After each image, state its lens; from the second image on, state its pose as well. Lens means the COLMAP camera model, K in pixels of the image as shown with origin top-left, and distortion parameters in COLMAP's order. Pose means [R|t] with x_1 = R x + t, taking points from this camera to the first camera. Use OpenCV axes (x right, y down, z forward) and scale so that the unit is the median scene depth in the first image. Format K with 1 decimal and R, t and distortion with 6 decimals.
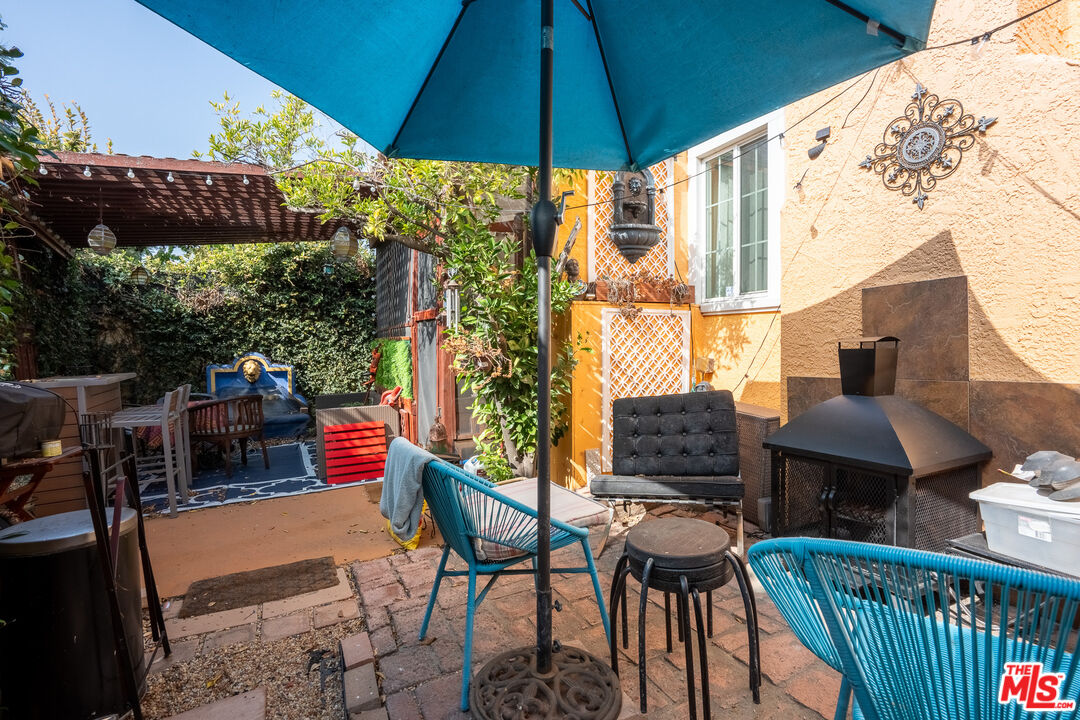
lens RADIAL K [[530.6, 0, 551.9], [0, 530.6, 360.9], [0, 0, 1]] dist [-0.054038, 0.021955]
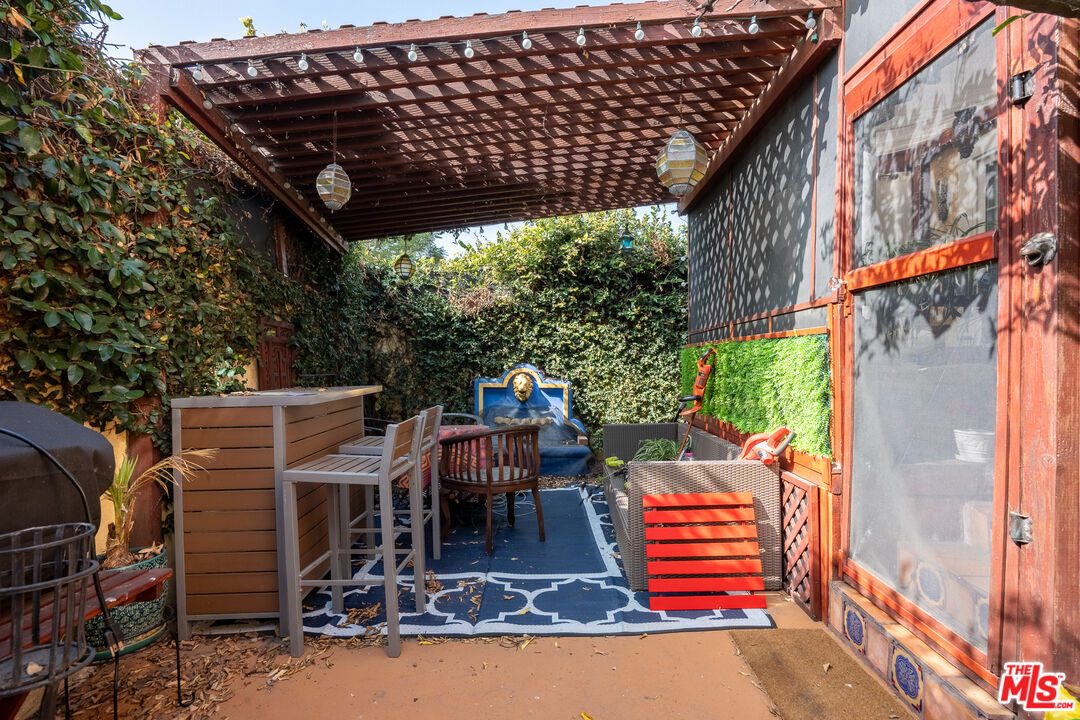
lens RADIAL K [[499.0, 0, 535.8], [0, 499.0, 361.5], [0, 0, 1]] dist [-0.049528, 0.017831]
pose [[0.883354, 0.007843, -0.468640, -0.198688], [-0.025731, 0.999164, -0.031779, 0.004194], [0.467999, 0.040131, 0.882817, 0.332431]]
